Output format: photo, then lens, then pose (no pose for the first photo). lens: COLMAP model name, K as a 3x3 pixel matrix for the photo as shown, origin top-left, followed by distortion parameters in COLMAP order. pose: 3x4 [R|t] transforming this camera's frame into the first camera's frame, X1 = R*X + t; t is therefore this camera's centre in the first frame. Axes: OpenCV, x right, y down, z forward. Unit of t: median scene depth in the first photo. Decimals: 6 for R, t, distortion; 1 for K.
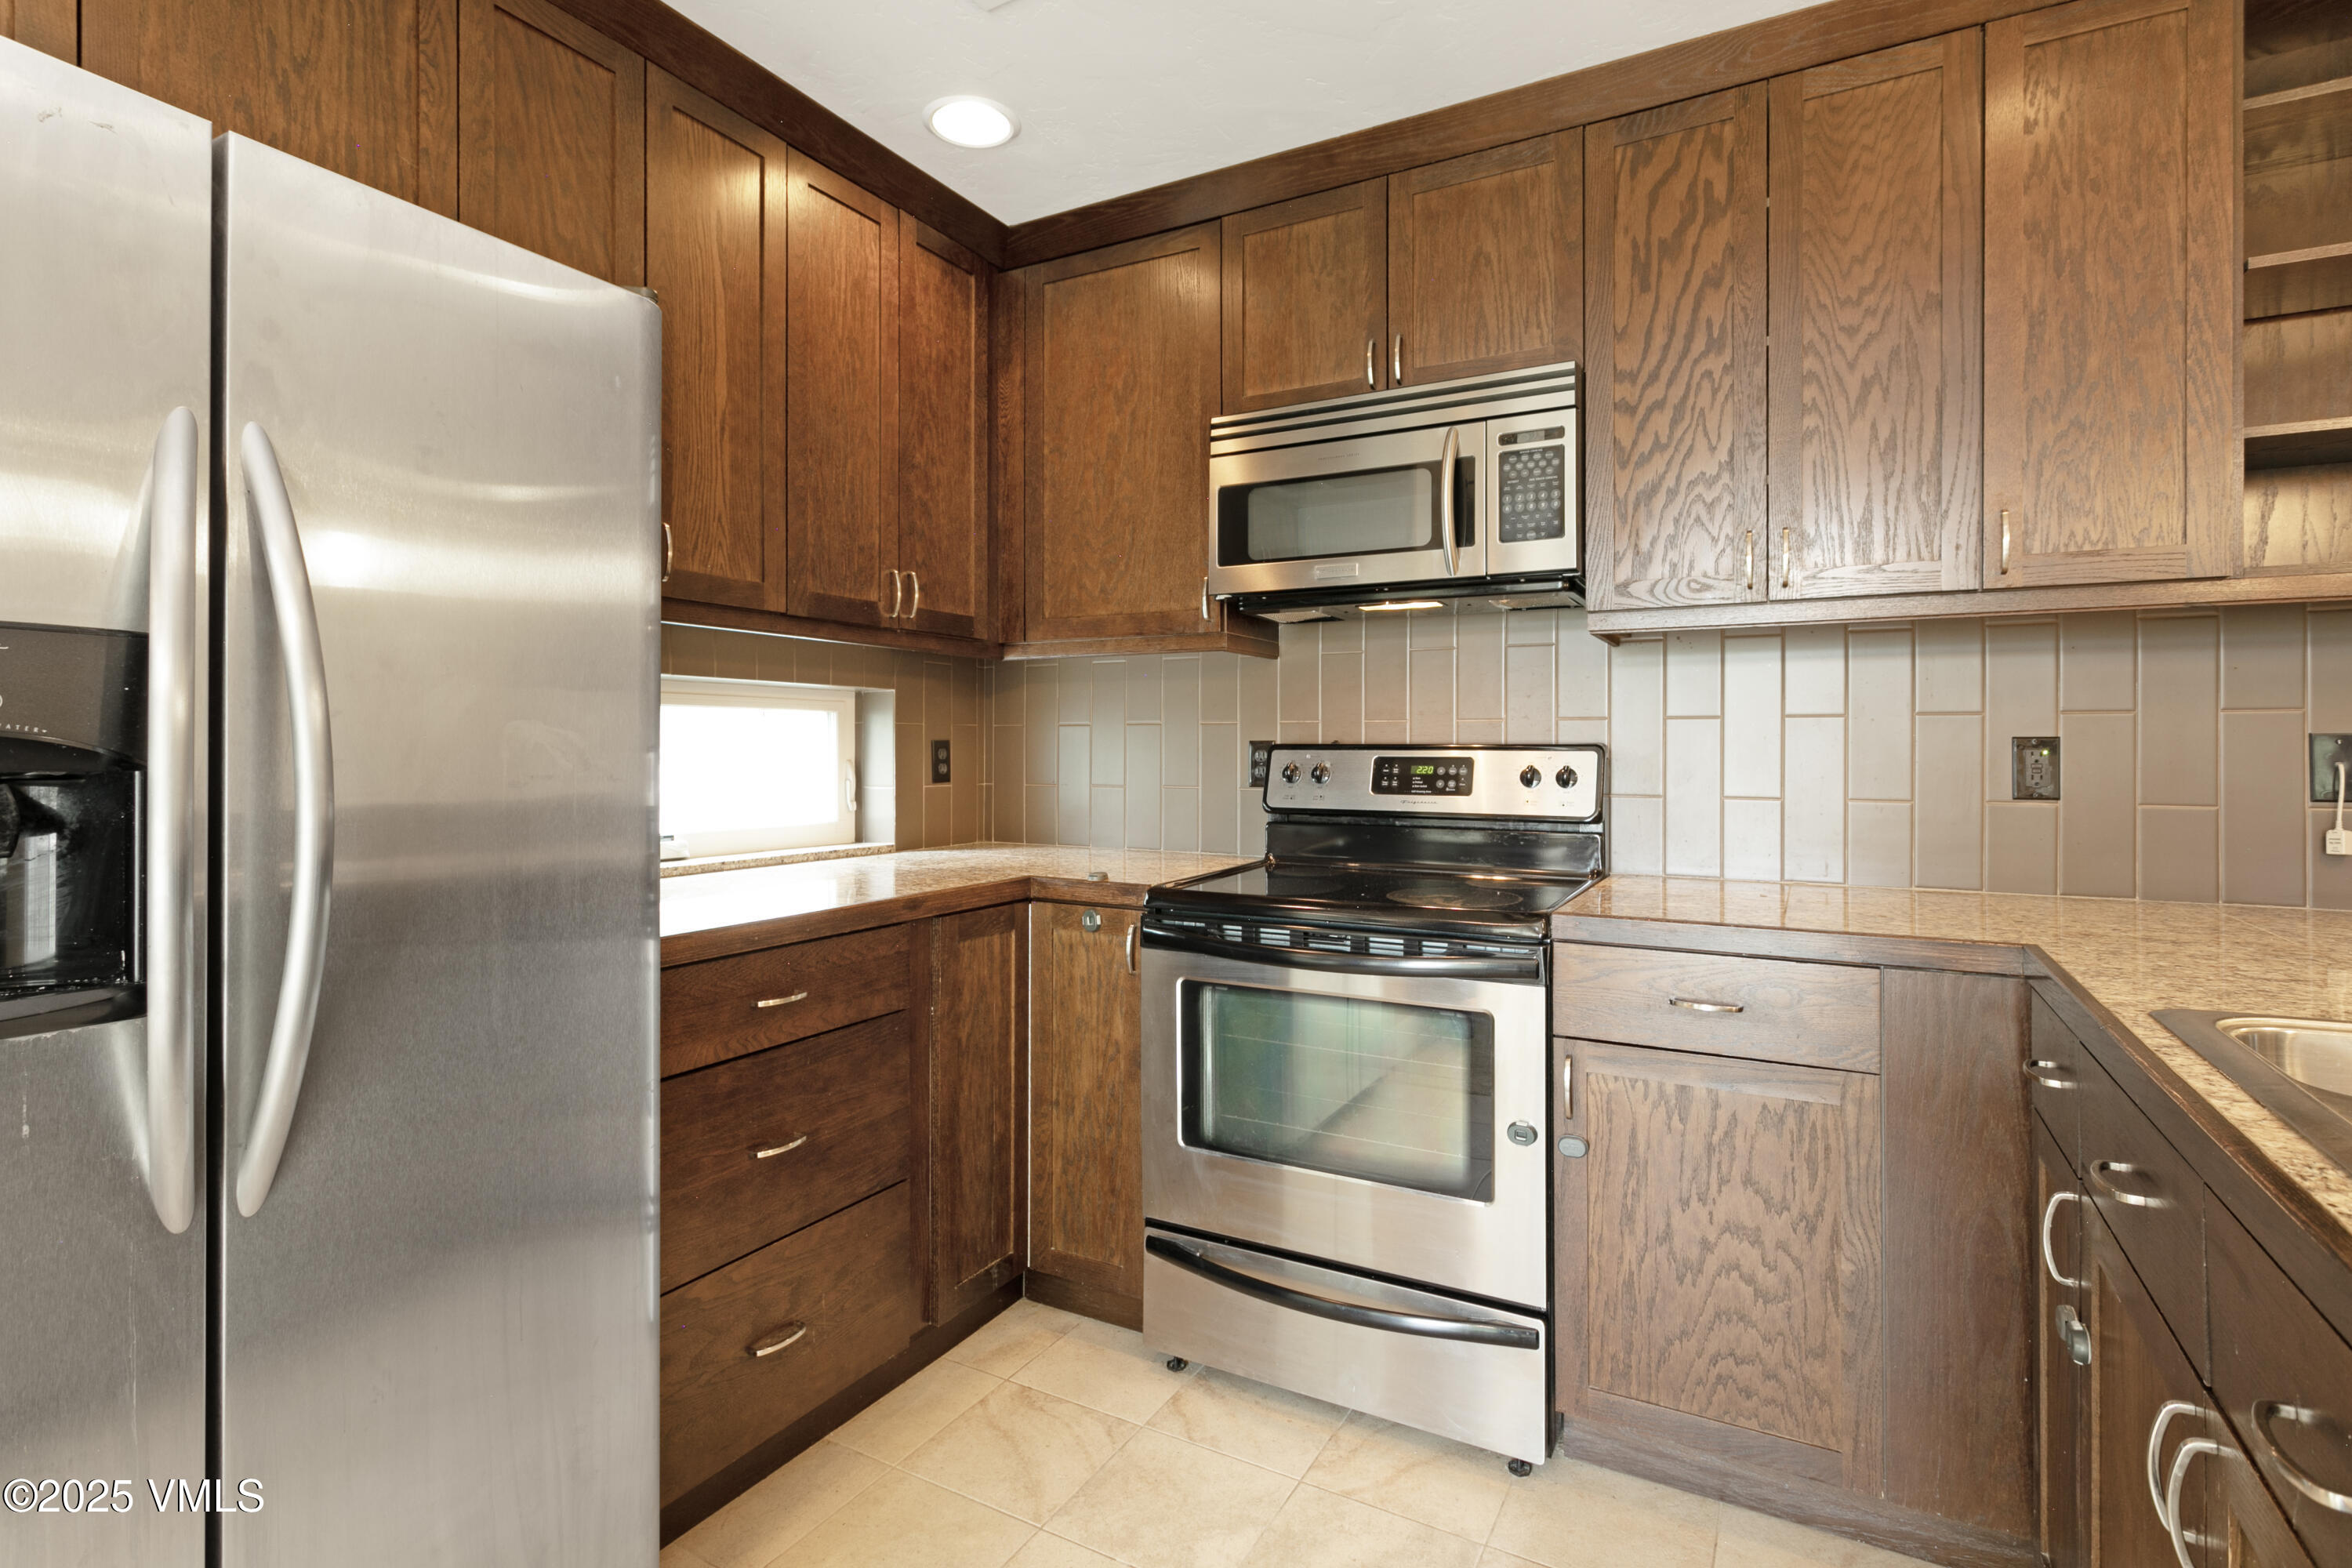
lens RADIAL K [[1153.7, 0, 1183.9], [0, 1153.7, 741.6], [0, 0, 1]] dist [0.003481, -0.000183]
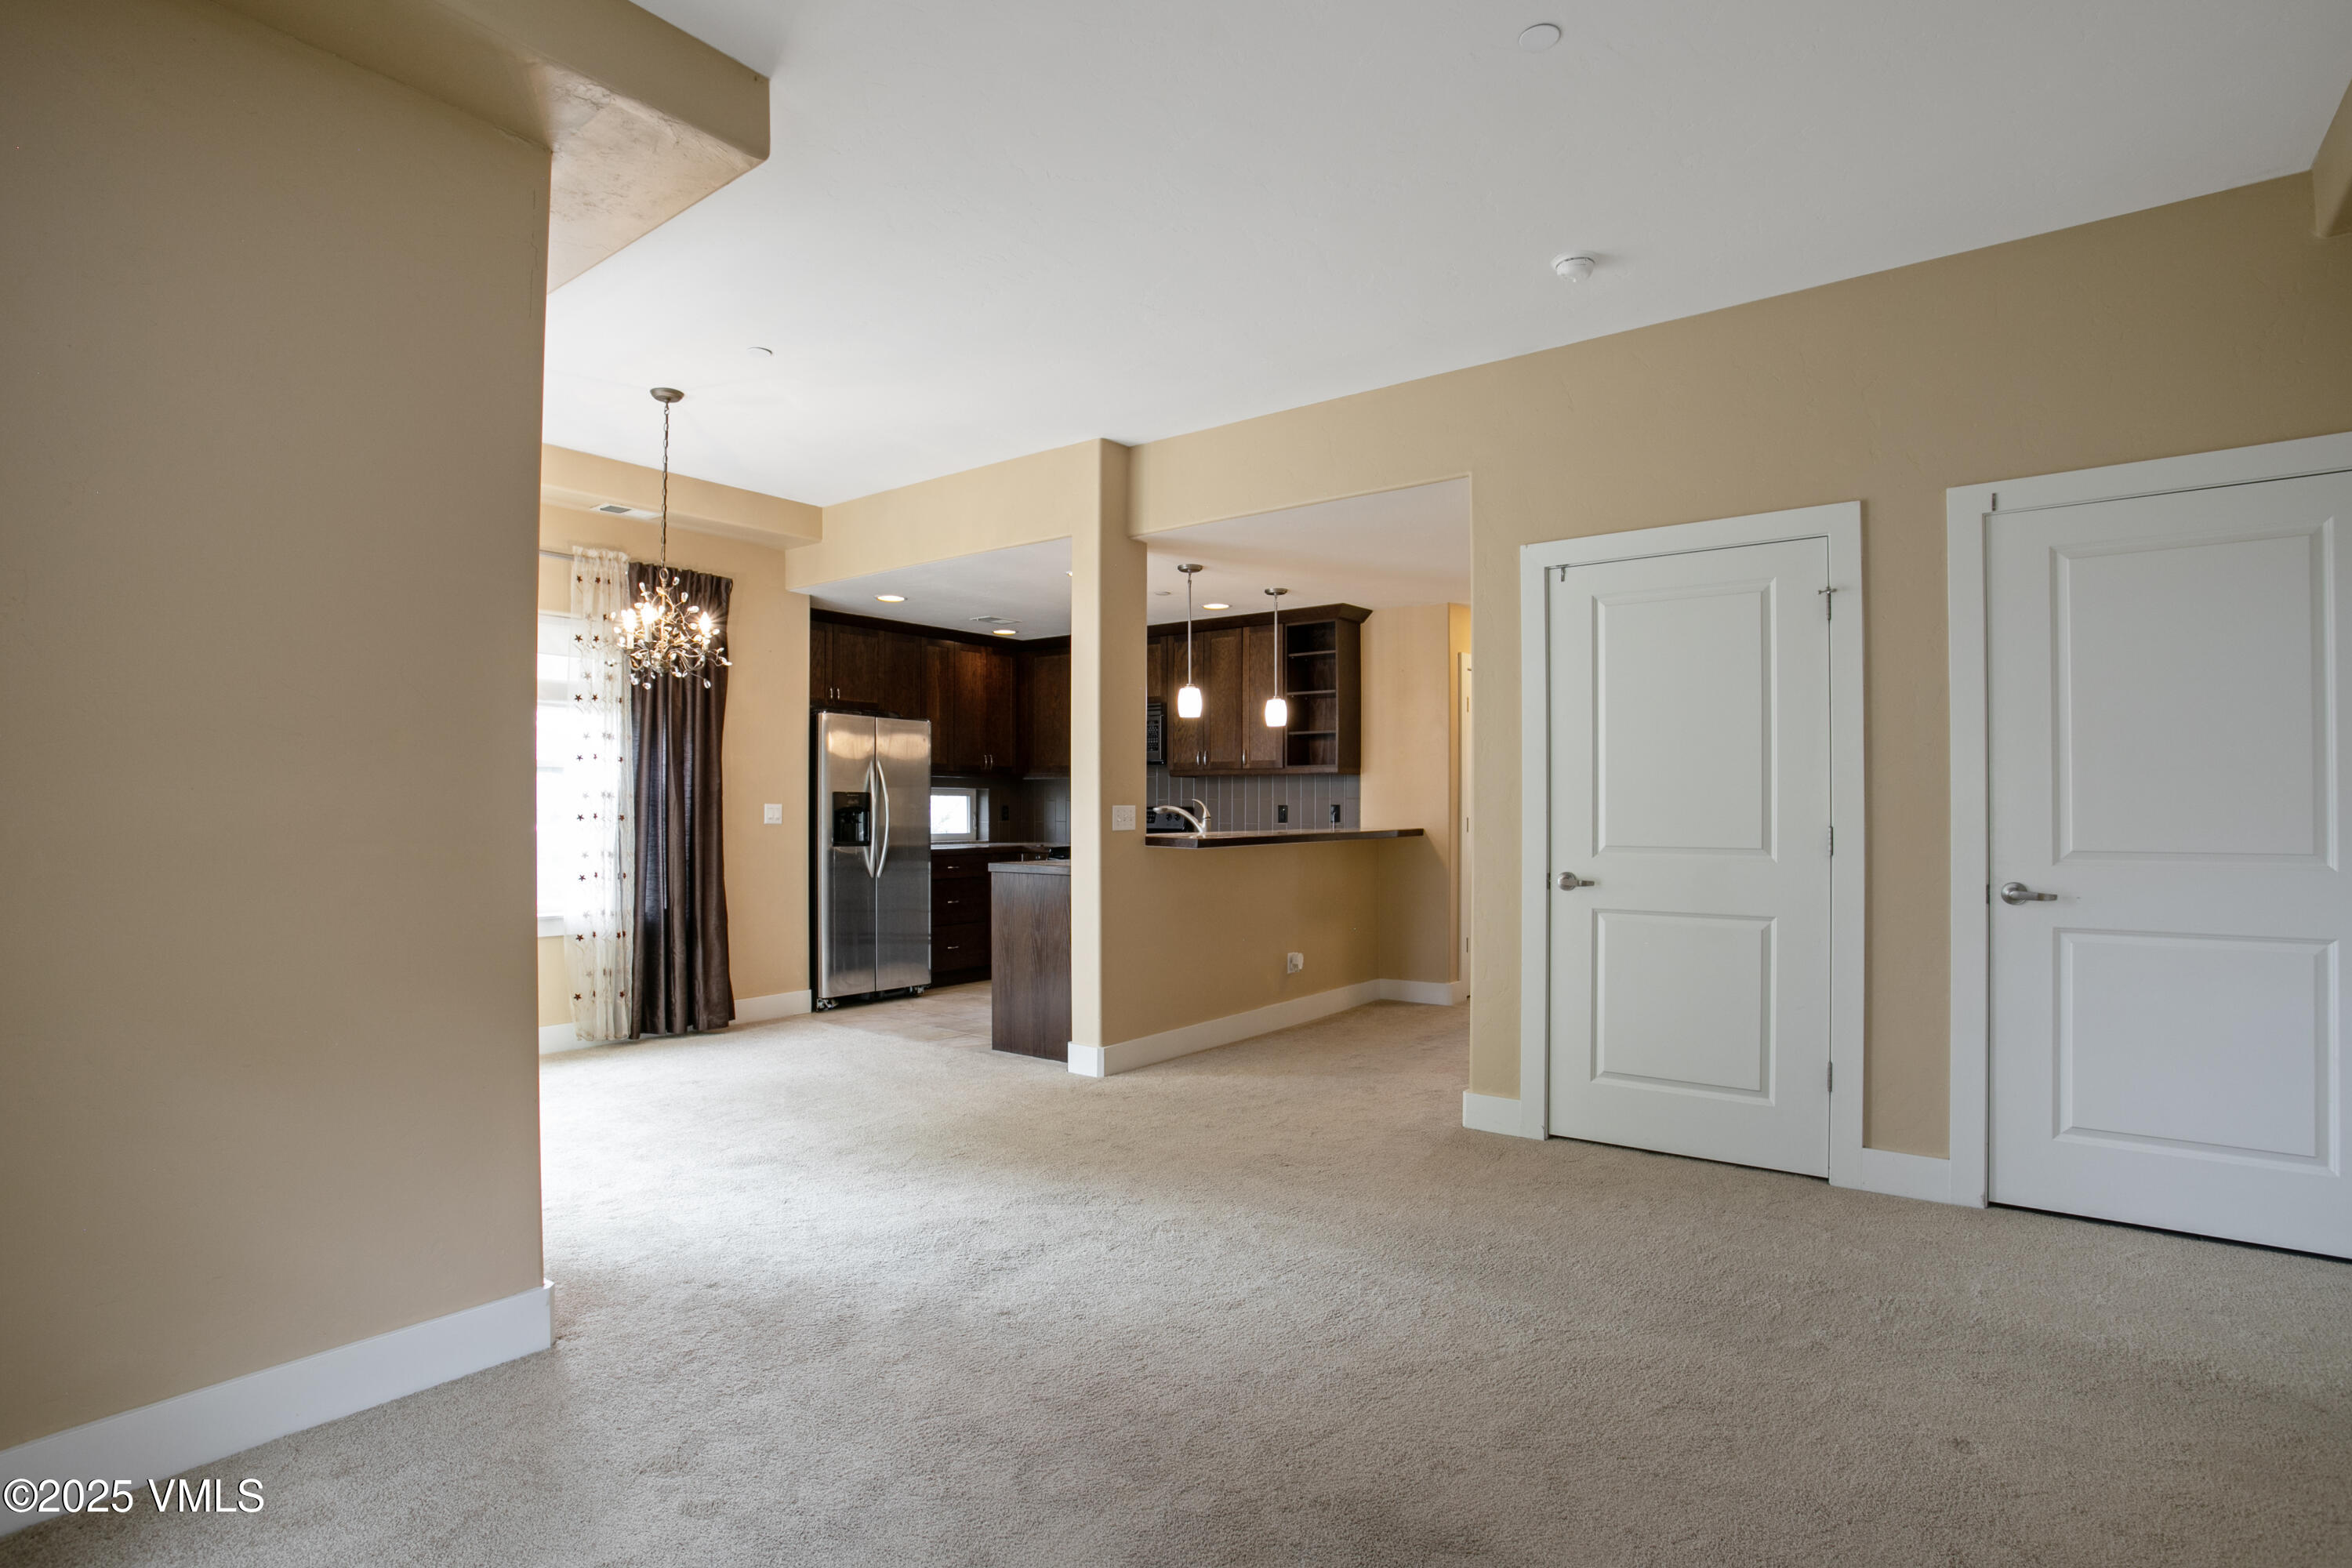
lens RADIAL K [[1153.7, 0, 1176.7], [0, 1153.7, 787.7], [0, 0, 1]] dist [0.003481, -0.000183]
pose [[0.990396, -0.005190, -0.138163, 0.887554], [0.003684, 0.999931, -0.011156, -0.017754], [0.138211, 0.010539, 0.990347, -2.603346]]
